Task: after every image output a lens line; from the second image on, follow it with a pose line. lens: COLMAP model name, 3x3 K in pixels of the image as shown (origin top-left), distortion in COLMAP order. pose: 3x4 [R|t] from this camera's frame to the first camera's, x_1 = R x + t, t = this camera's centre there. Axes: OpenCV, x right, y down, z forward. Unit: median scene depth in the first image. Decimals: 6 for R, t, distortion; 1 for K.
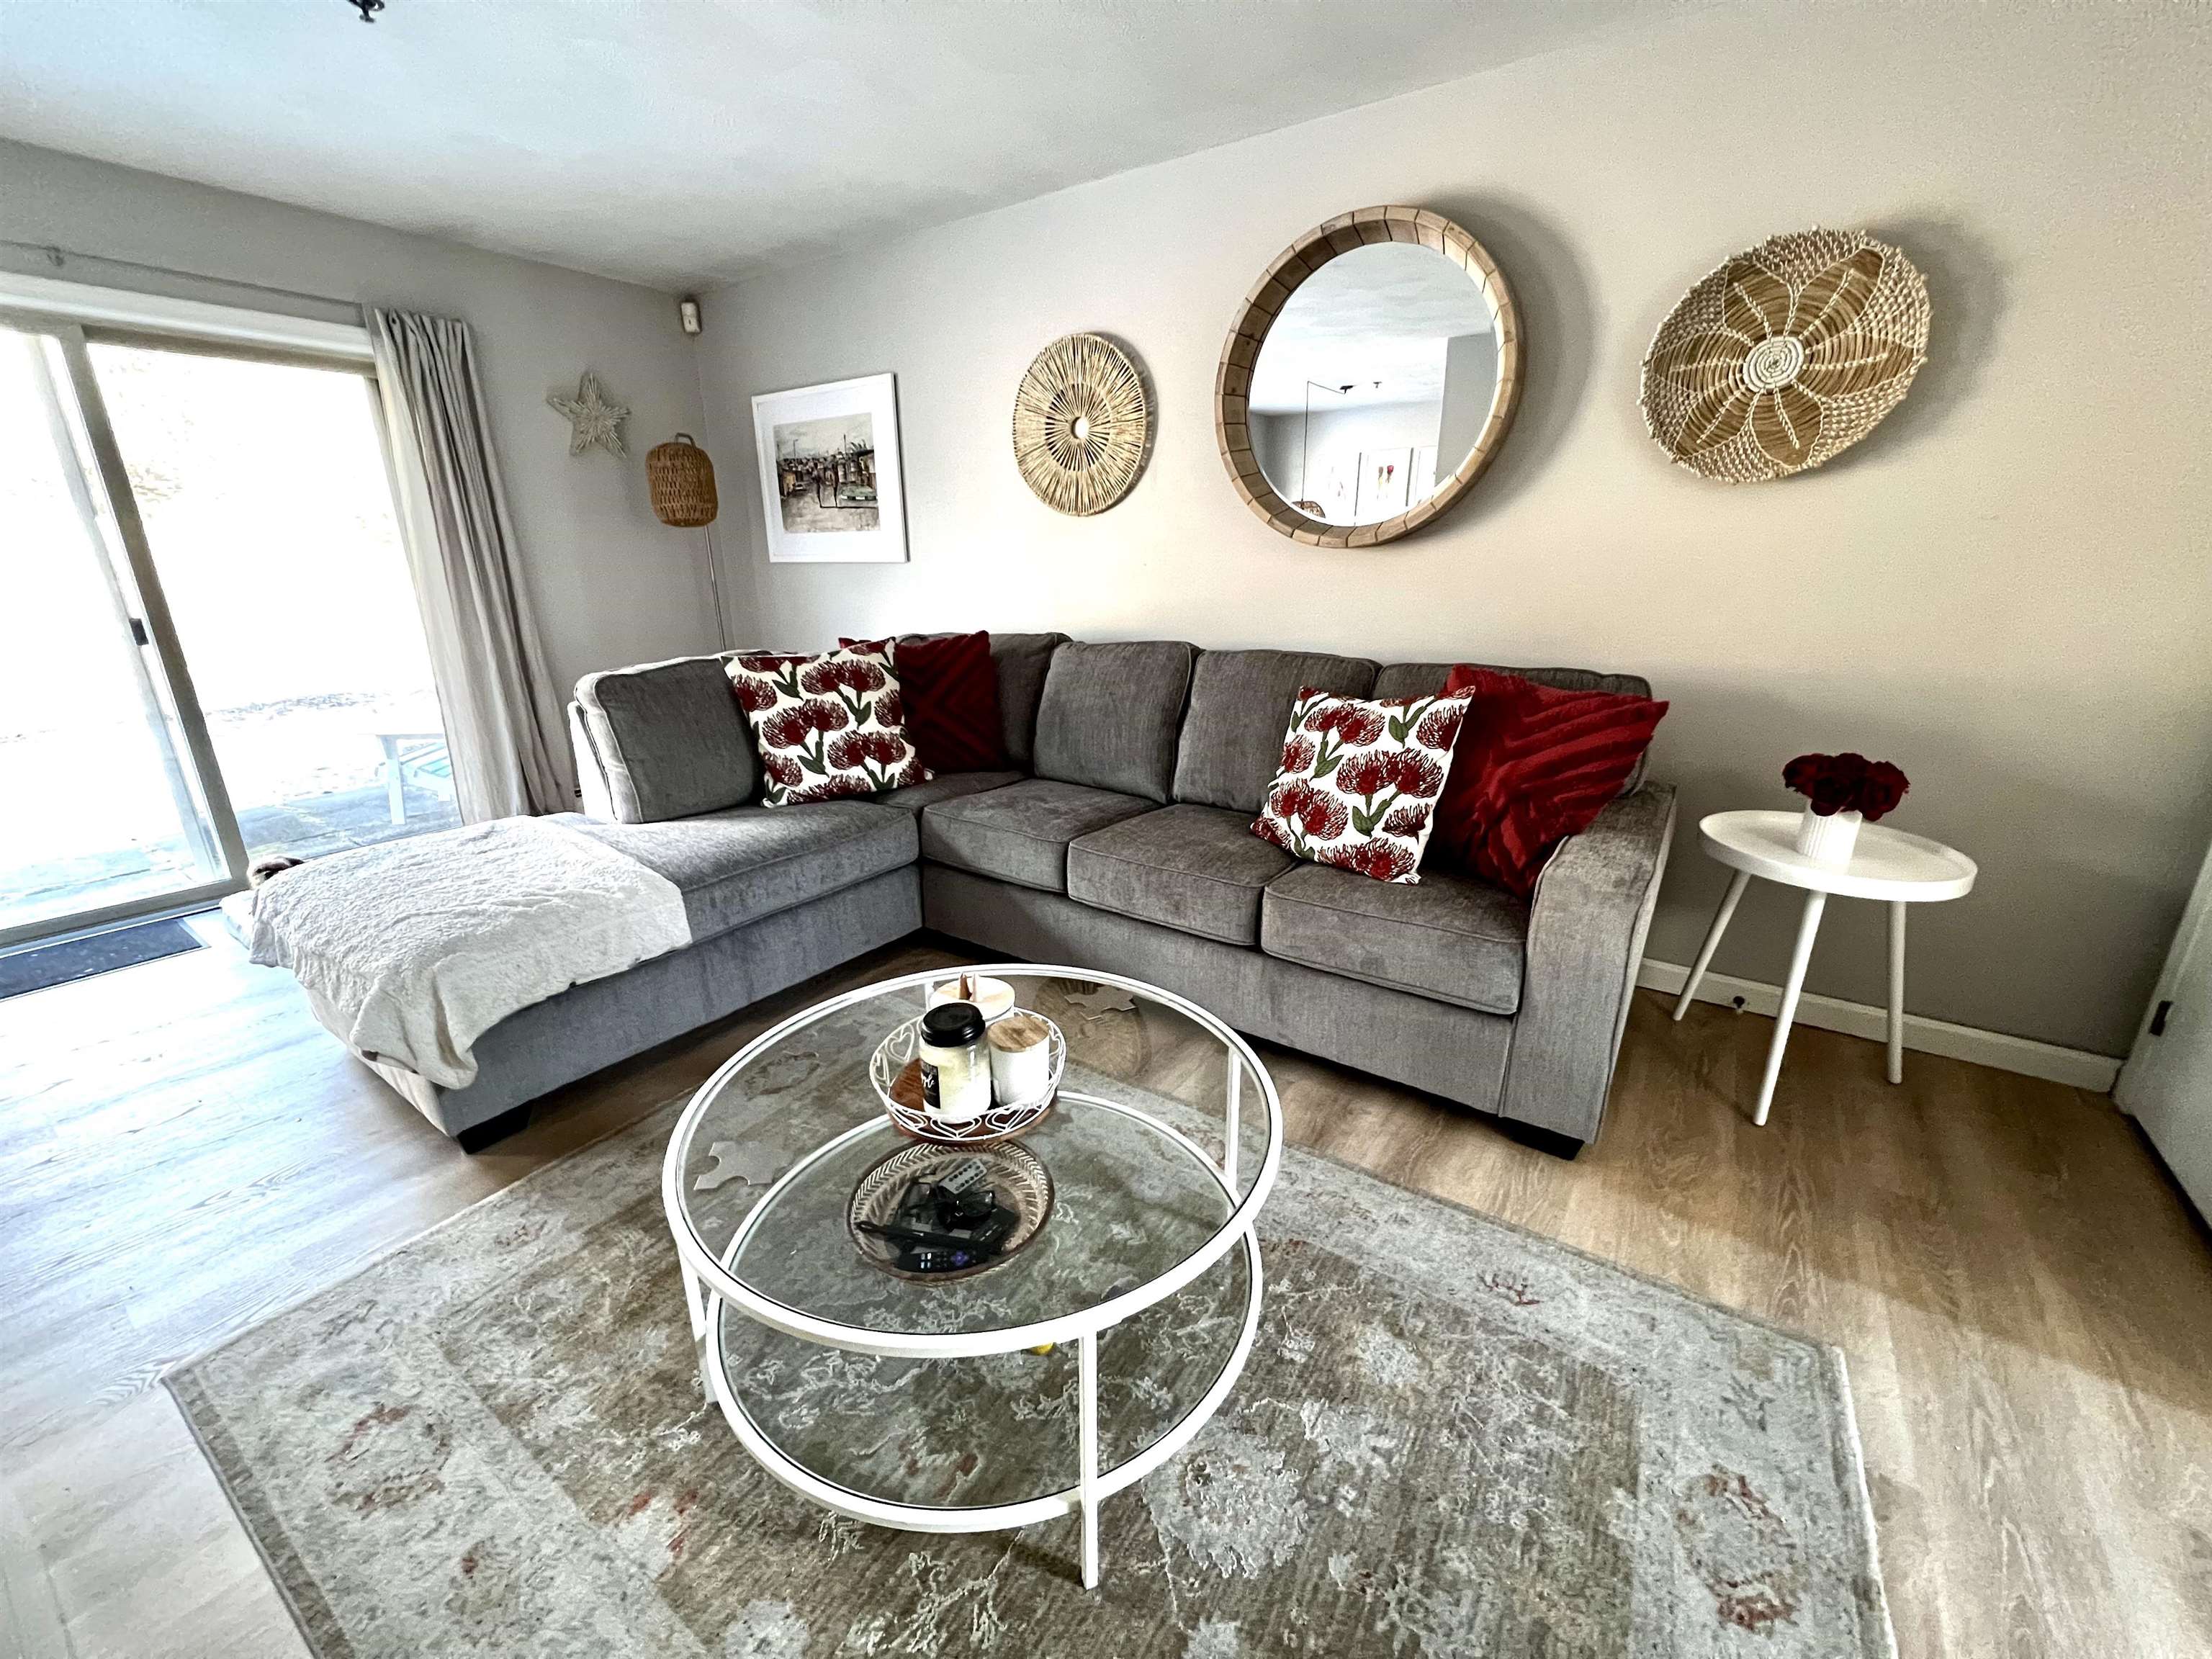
lens RADIAL K [[891.7, 0, 1110.2], [0, 891.7, 830.5], [0, 0, 1]] dist [-0.020502, 0.009454]
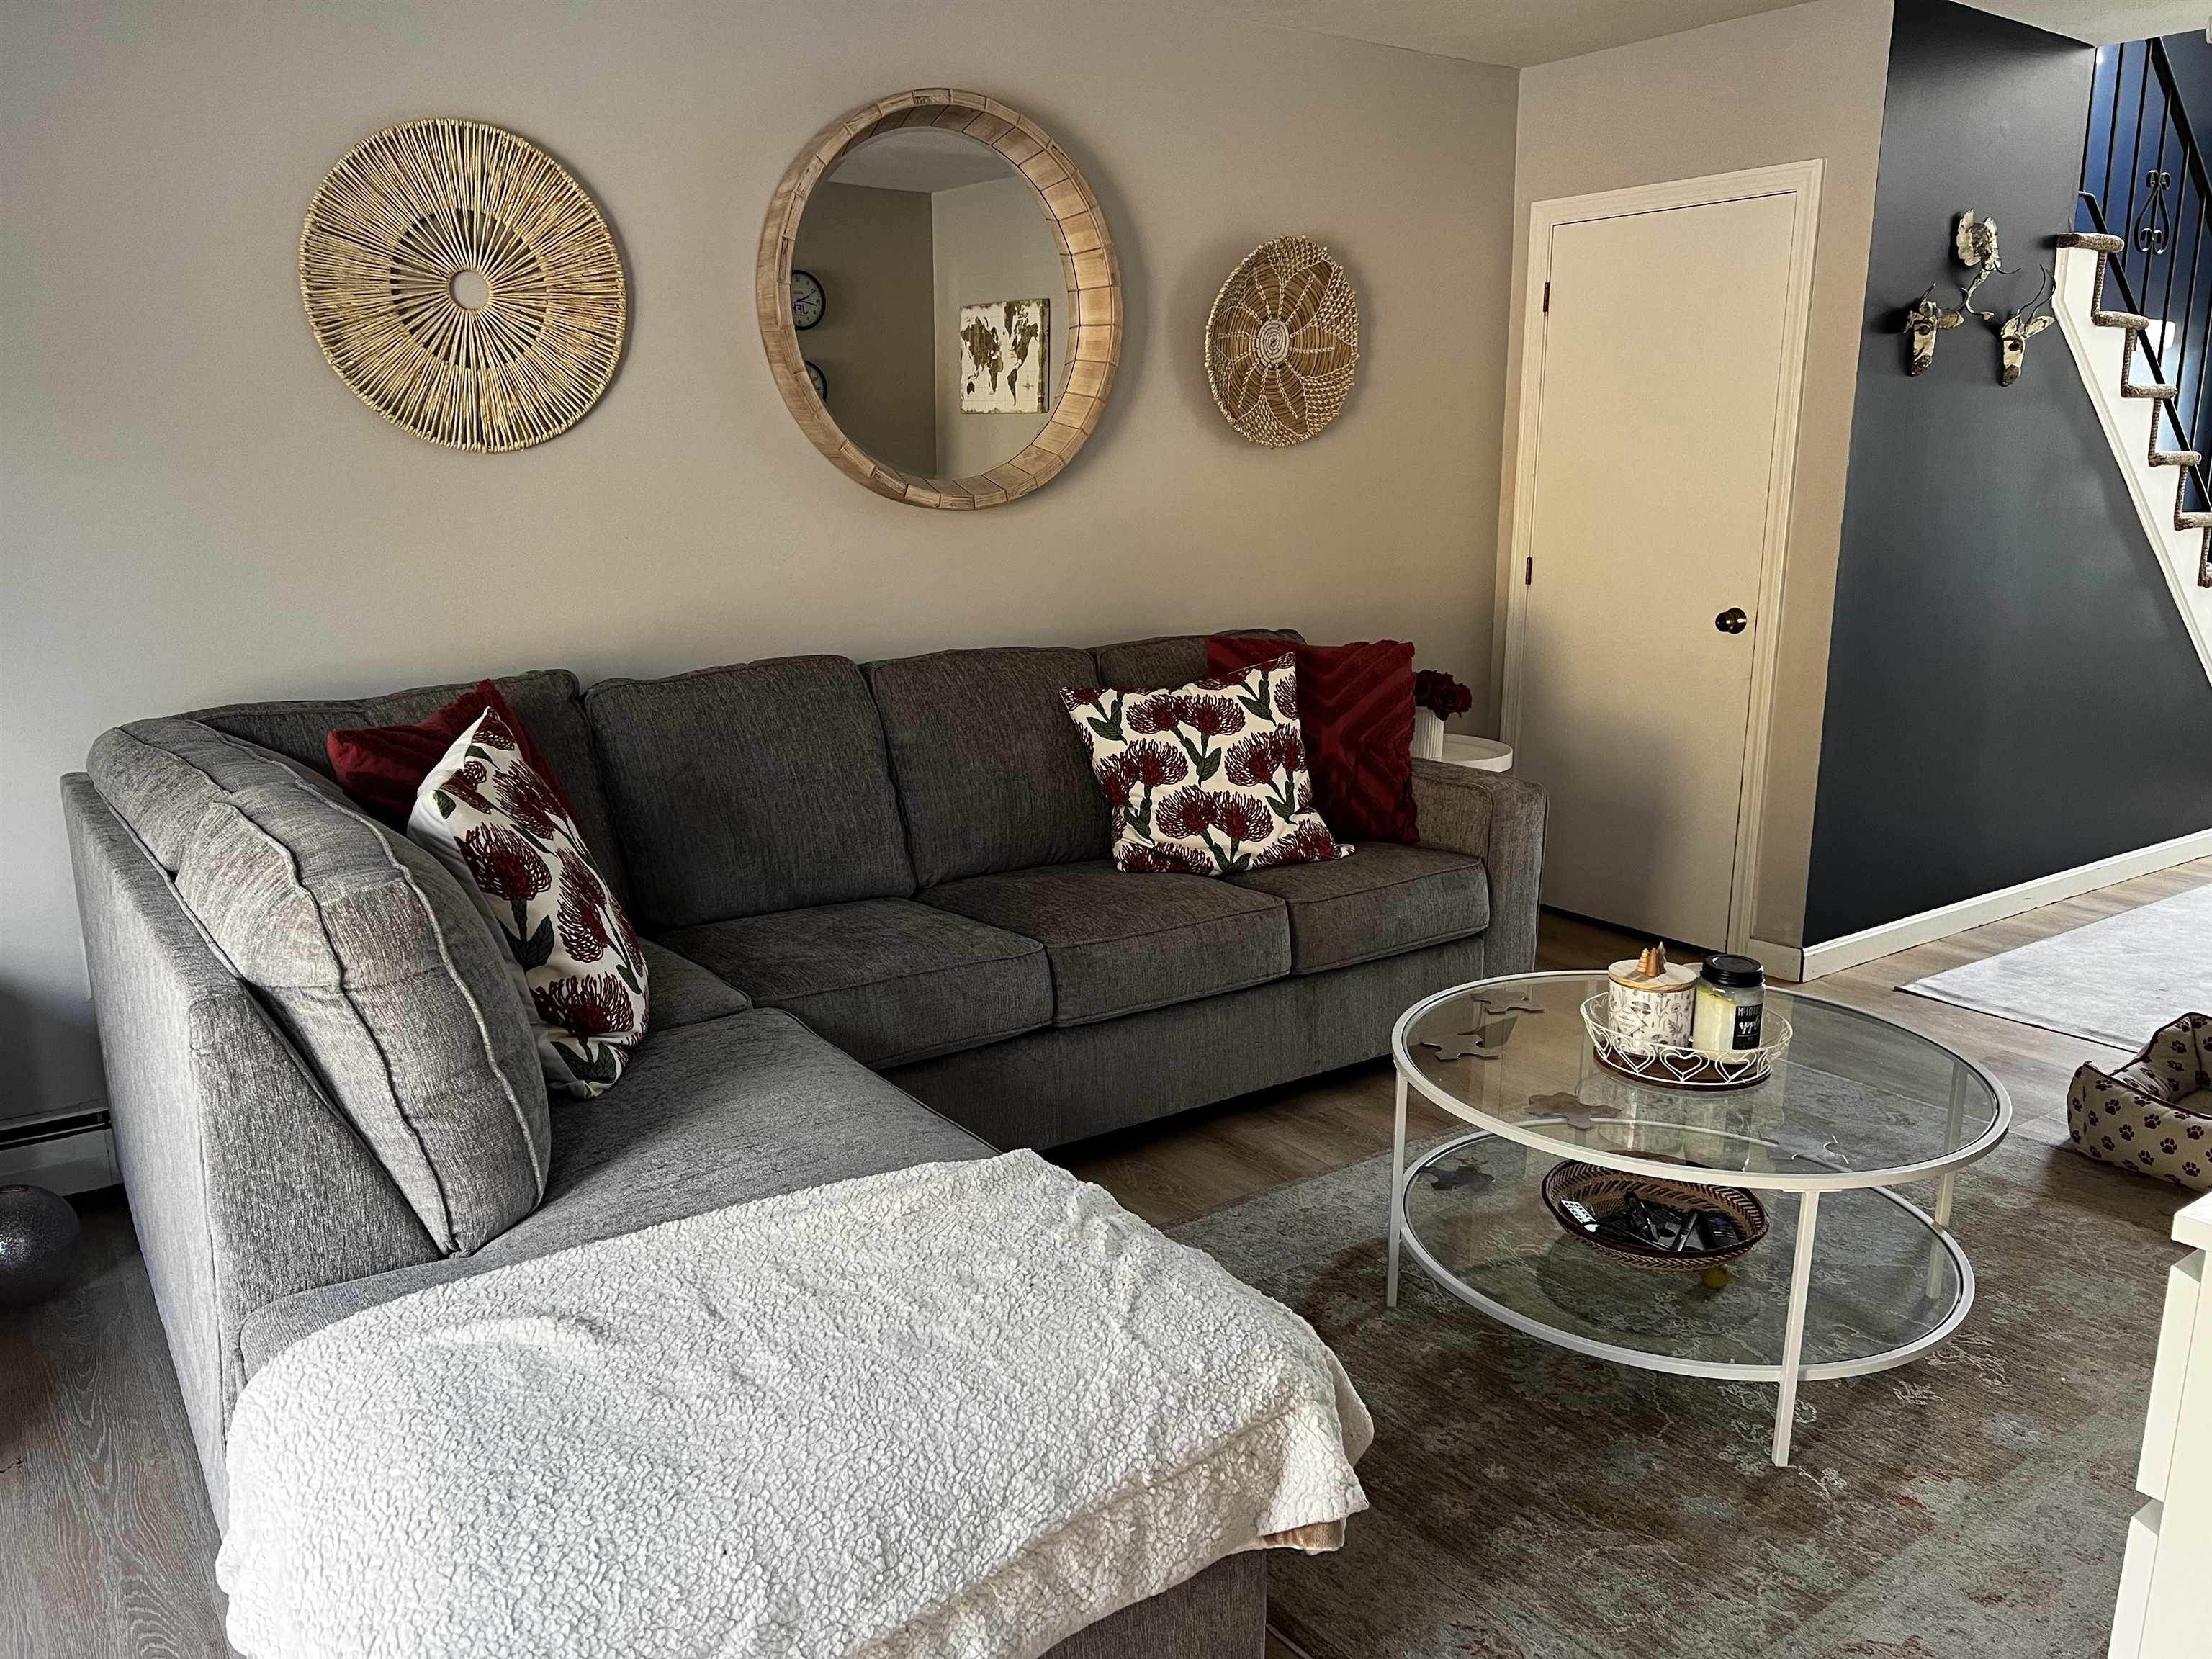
lens RADIAL K [[1654.8, 0, 1098.0], [0, 1654.8, 841.8], [0, 0, 1]] dist [0.054695, -0.055163]
pose [[0.336385, -0.205568, 0.919014, -1.371265], [0.275204, 0.954742, 0.112828, -0.225990], [-0.900616, 0.214962, 0.377734, 0.543341]]
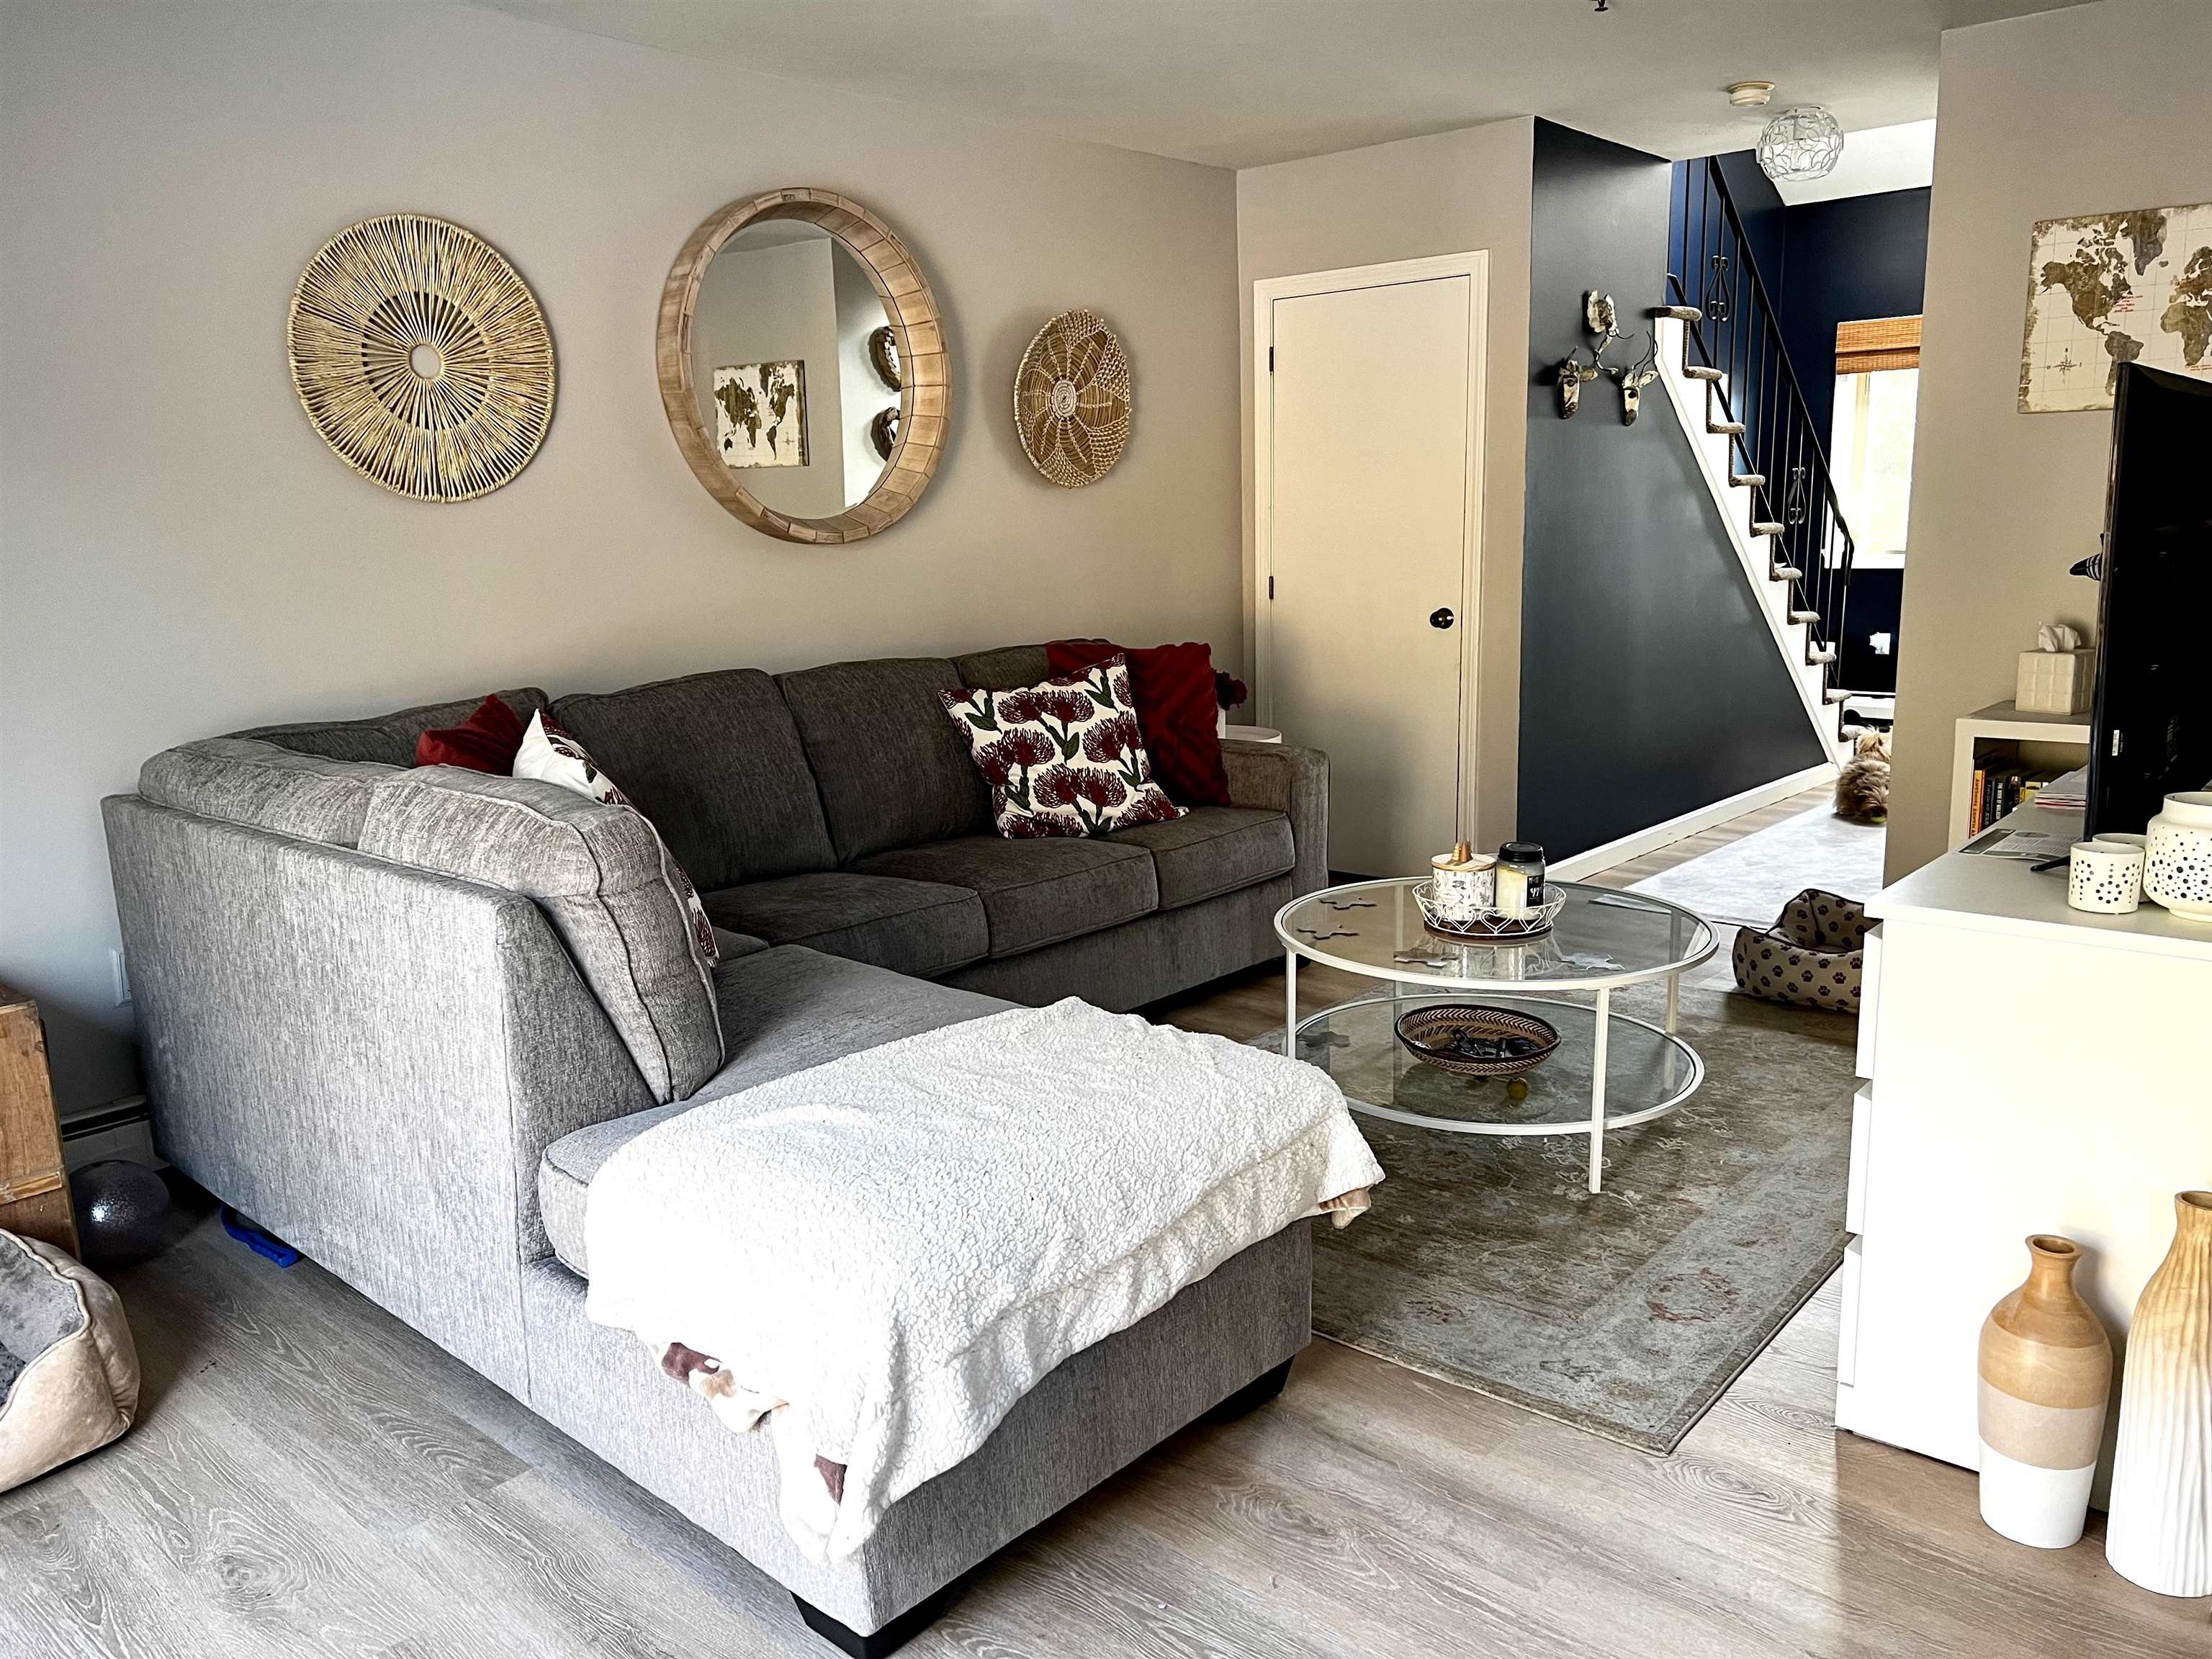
lens RADIAL K [[1658.1, 0, 1109.4], [0, 1658.1, 838.6], [0, 0, 1]] dist [0.104750, -0.183149]
pose [[0.117980, -0.189522, 0.974763, -1.778147], [0.318151, 0.937088, 0.143689, -0.251729], [-0.940670, 0.293169, 0.170854, 0.704548]]
